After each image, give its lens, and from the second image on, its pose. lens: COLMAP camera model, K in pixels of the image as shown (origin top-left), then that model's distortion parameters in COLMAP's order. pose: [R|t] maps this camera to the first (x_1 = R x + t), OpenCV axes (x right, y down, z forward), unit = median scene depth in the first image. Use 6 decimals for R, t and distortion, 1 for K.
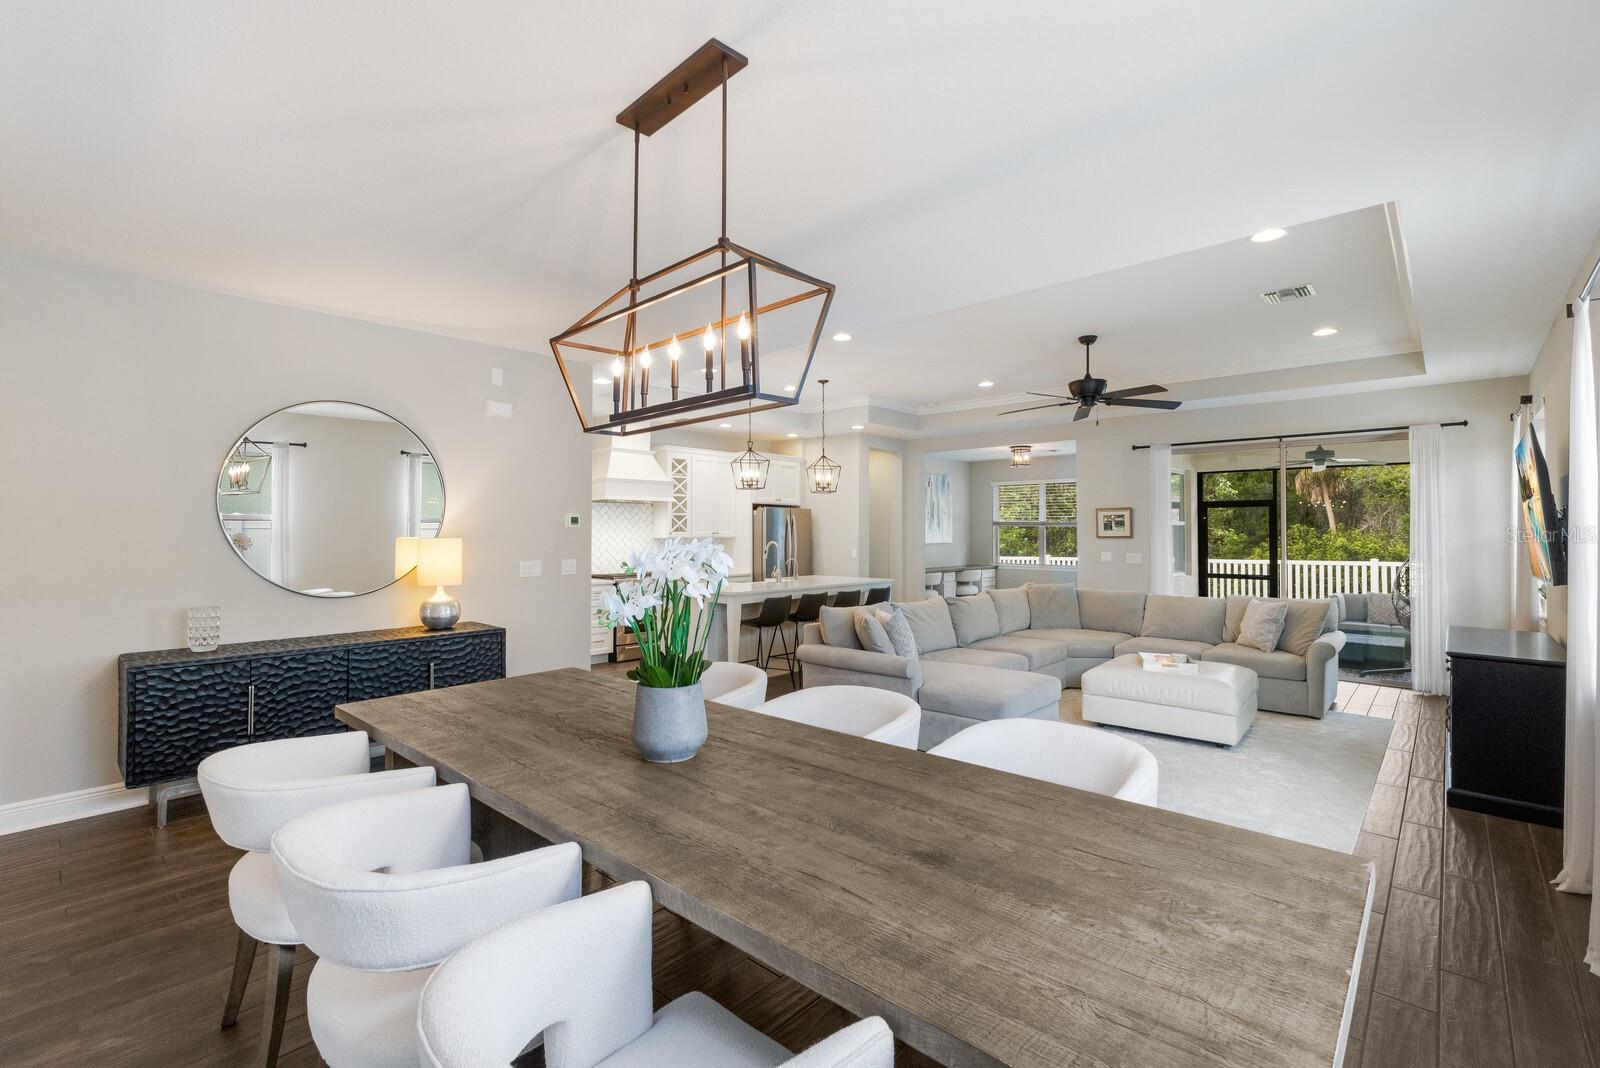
lens RADIAL K [[714.7, 0, 803.9], [0, 714.7, 528.4], [0, 0, 1]] dist [-0.000502, 0.000093]
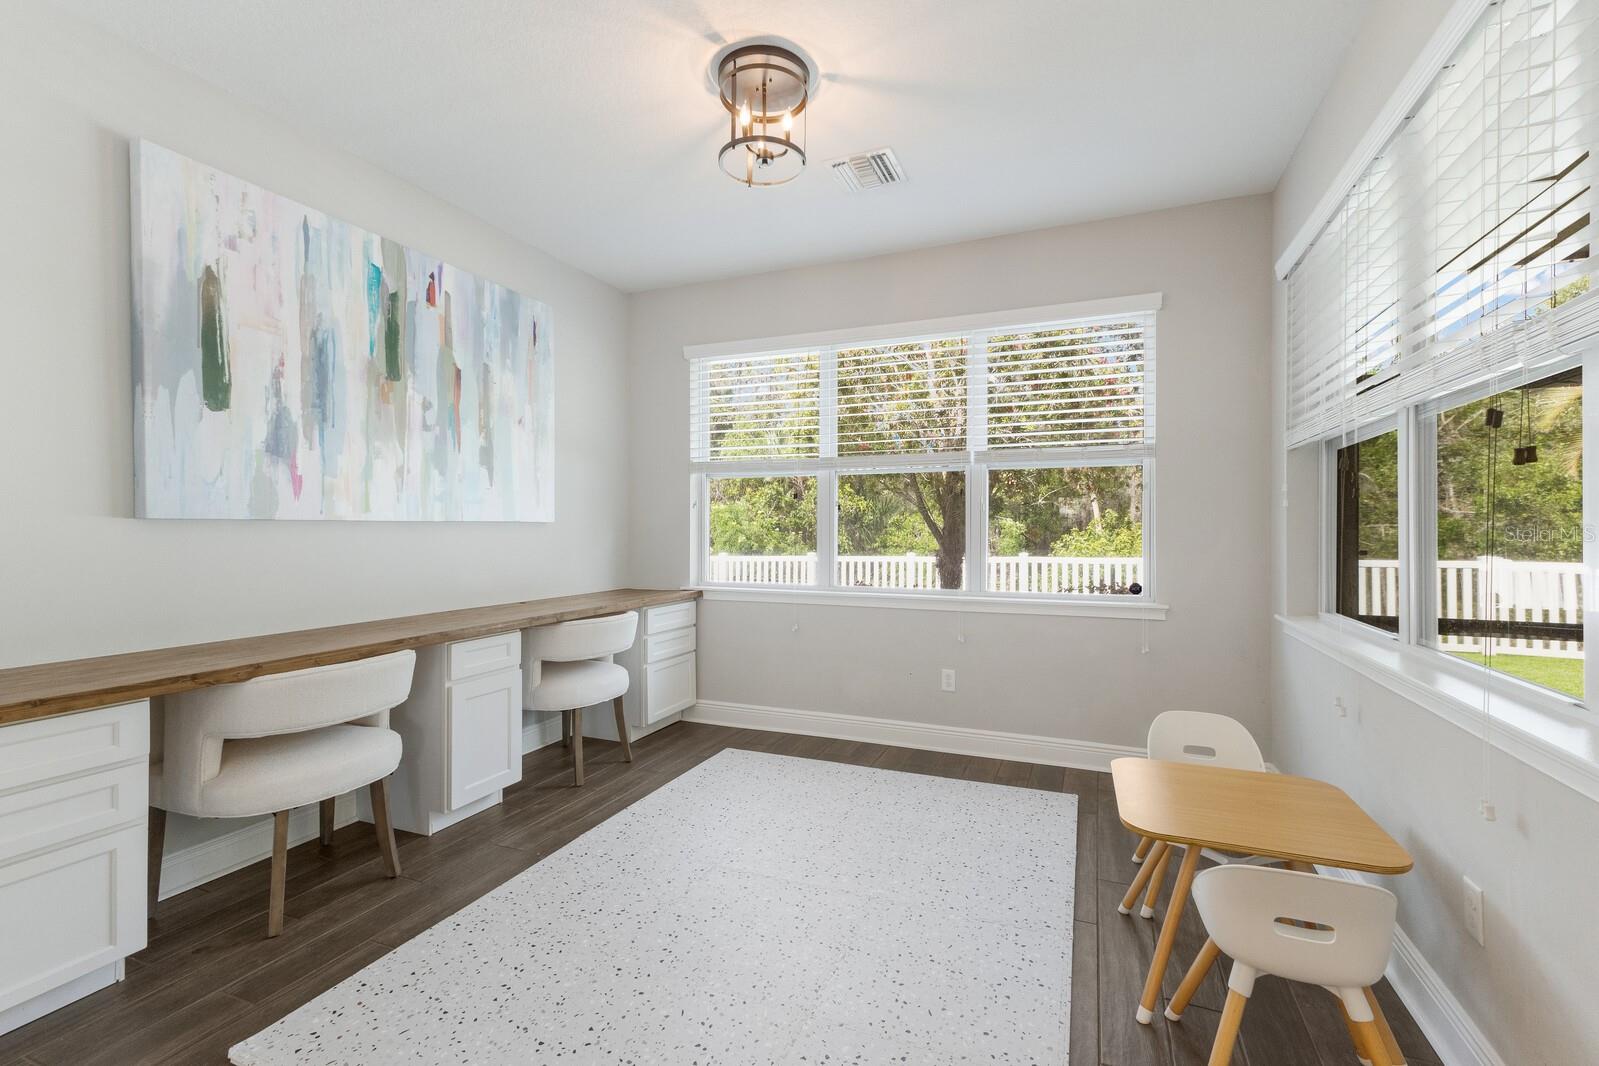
lens RADIAL K [[698.6, 0, 807.7], [0, 698.6, 535.6], [0, 0, 1]] dist [0.000973, 0.000139]
pose [[0.940137, -0.005784, 0.340746, 0.311640], [0.001871, 0.999929, 0.011810, 0.033061], [-0.340790, -0.010465, 0.940081, 1.017931]]
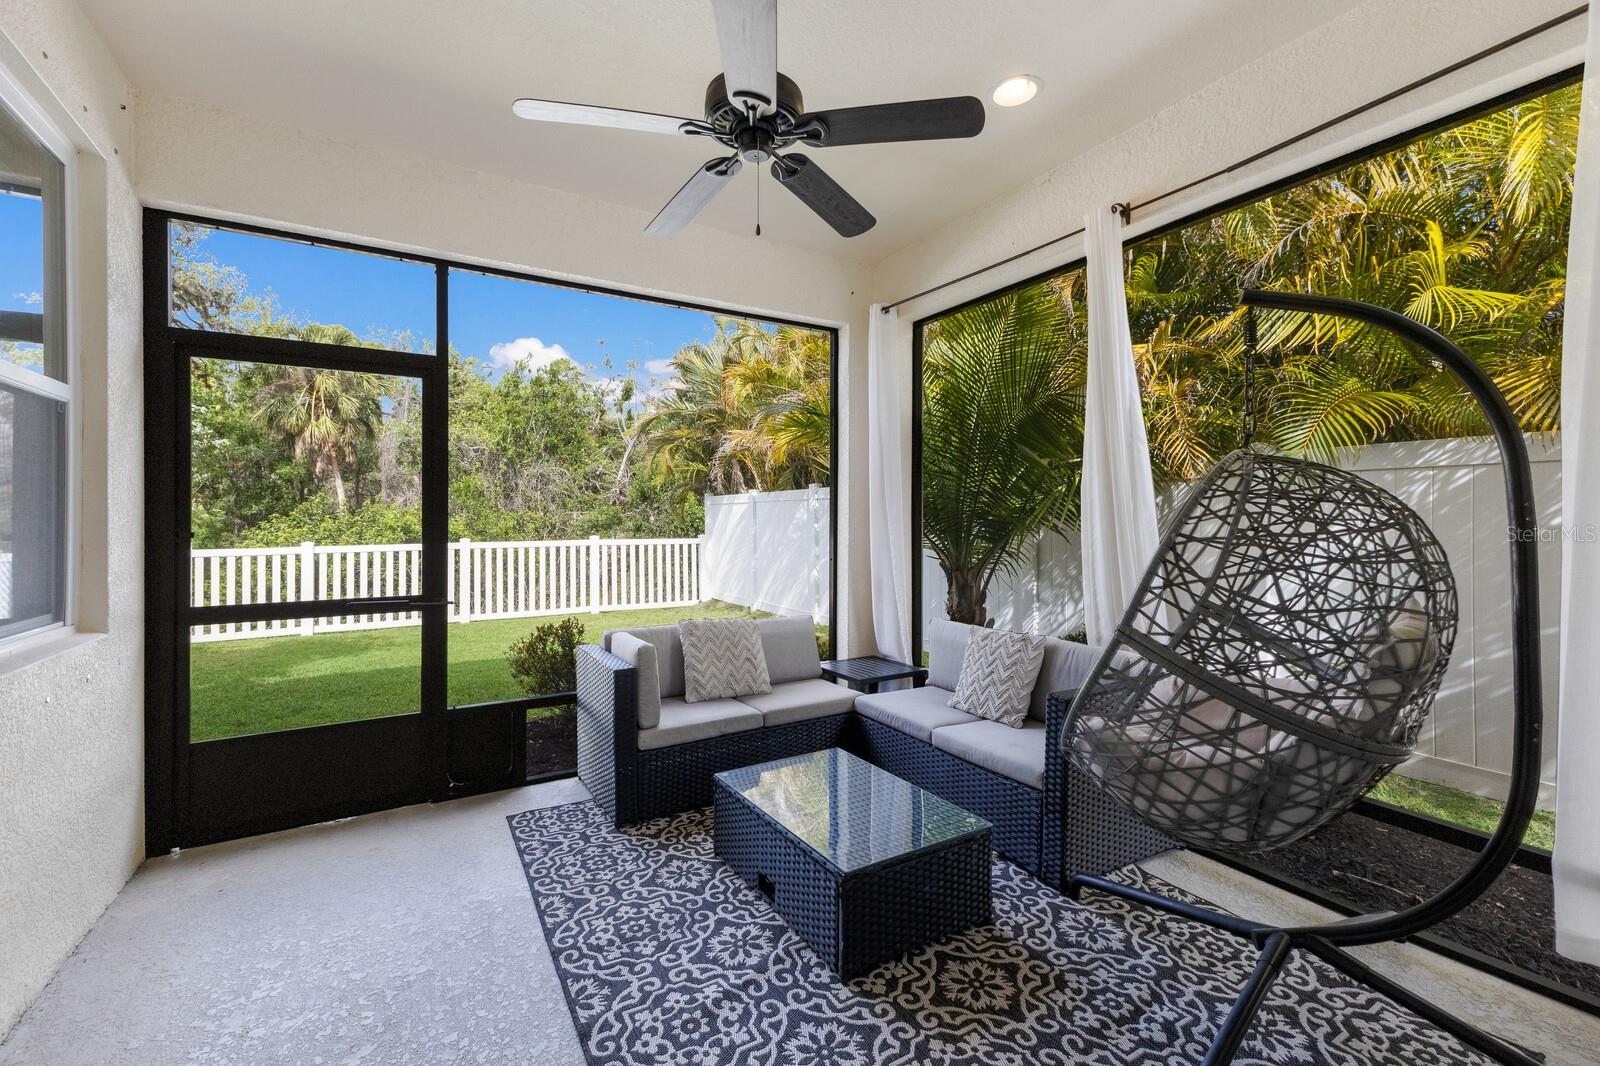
lens RADIAL K [[672.2, 0, 800.9], [0, 672.2, 518.4], [0, 0, 1]] dist [0.011628, -0.000088]
pose [[0.293412, 0.000358, 0.955986, 0.500671], [-0.008995, 0.999957, 0.002386, 0.034805], [-0.955944, -0.009300, 0.293403, 0.908082]]
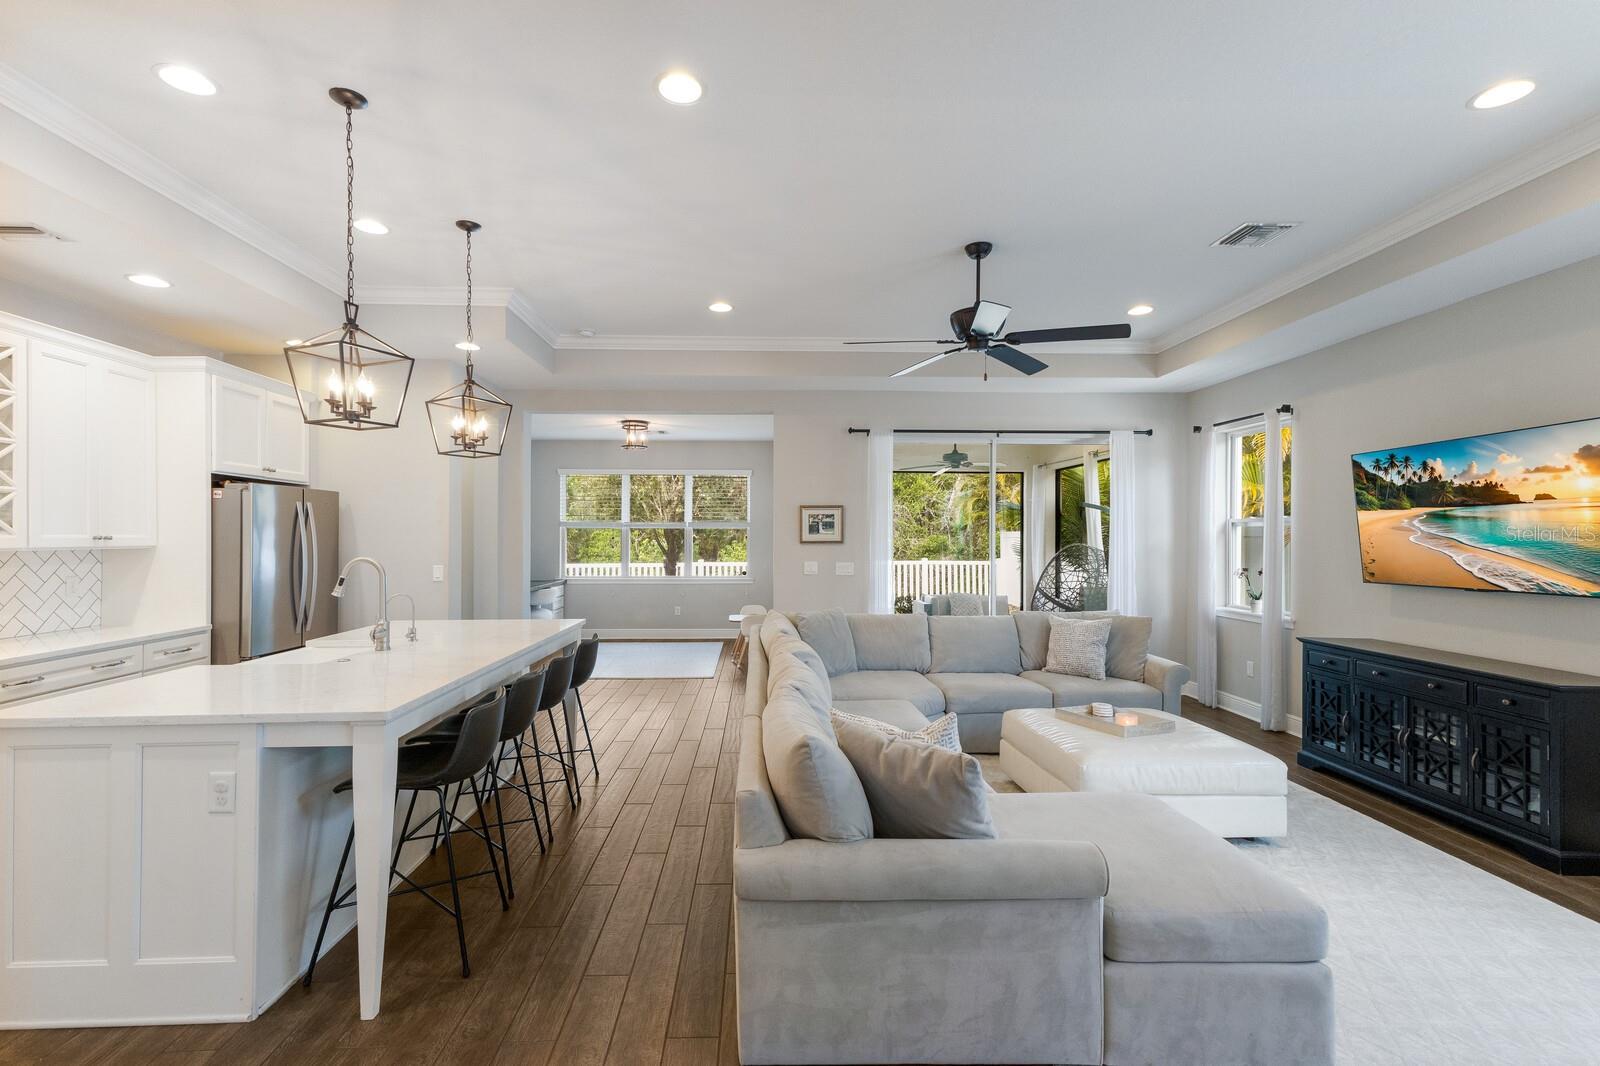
lens RADIAL K [[716.4, 0, 772.8], [0, 716.4, 544.9], [0, 0, 1]] dist [0.029792, 0.000055]
pose [[0.726923, -0.008318, 0.686669, -0.145652], [-0.005007, 0.999836, 0.017412, 0.001399], [-0.686701, -0.016096, 0.726762, 0.446647]]
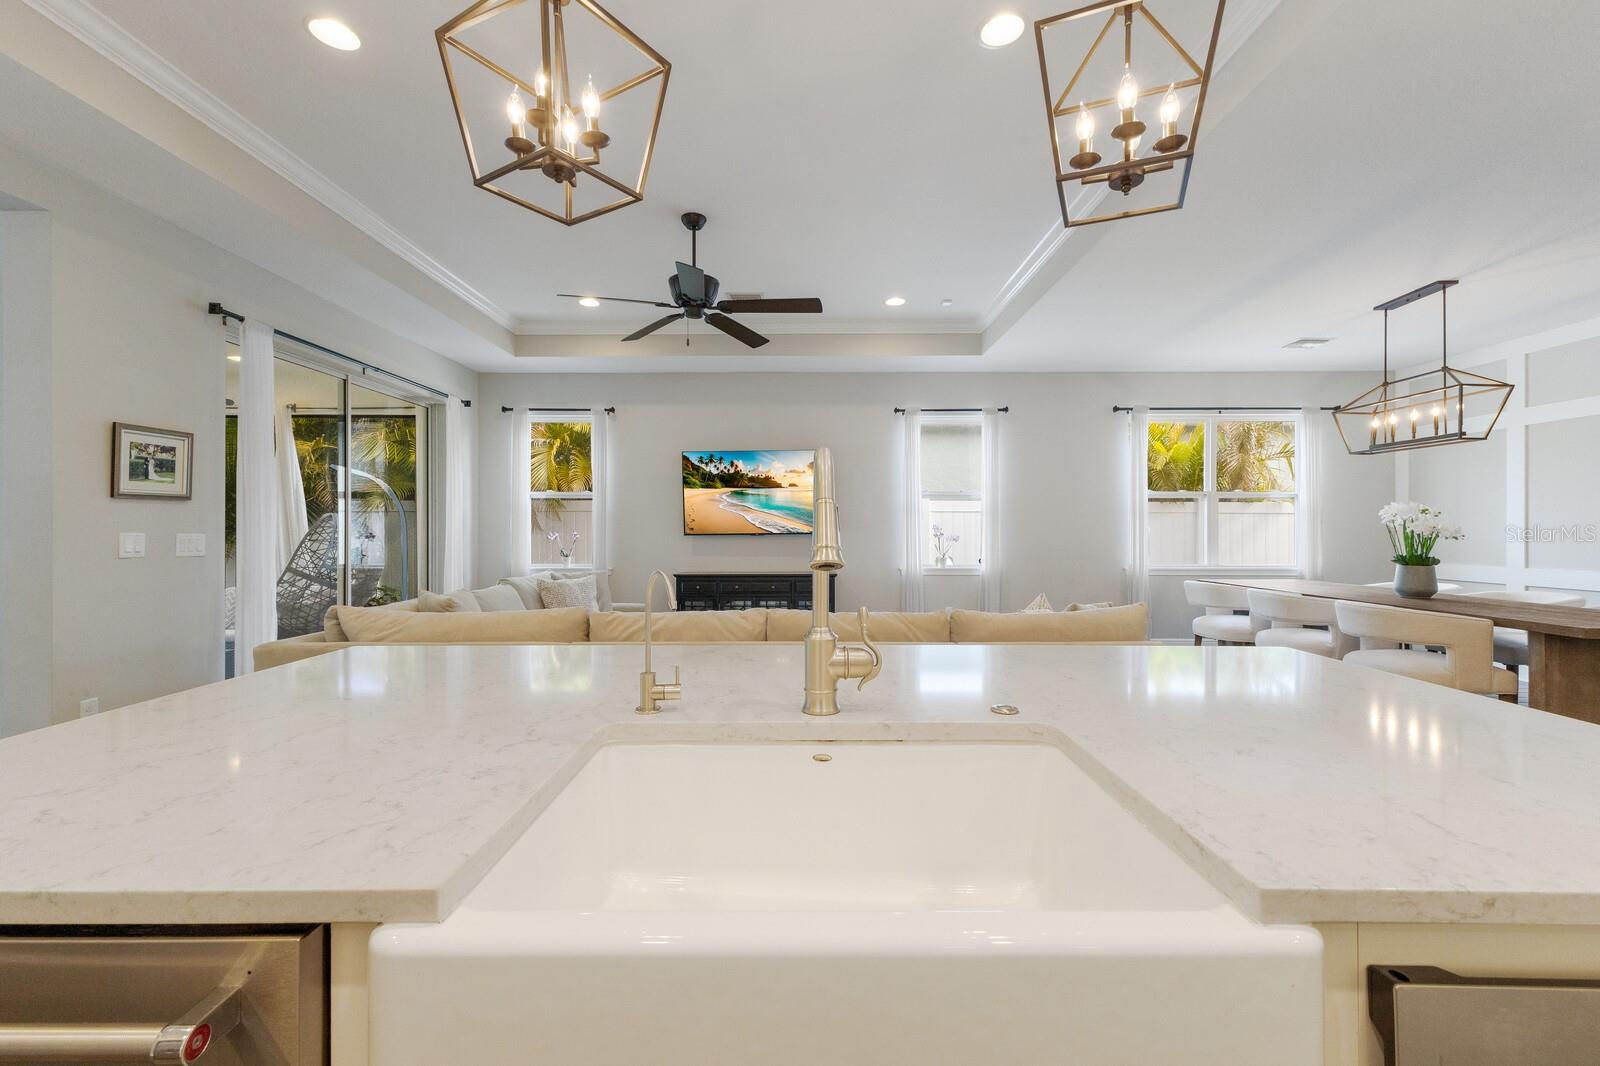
lens RADIAL K [[690.7, 0, 795.5], [0, 690.7, 519.6], [0, 0, 1]] dist [0.017068, -0.000028]
pose [[-0.675000, 0.009114, 0.737761, -0.125835], [-0.002501, 0.999890, -0.014641, 0.029715], [-0.737813, -0.011728, -0.674903, 0.969653]]
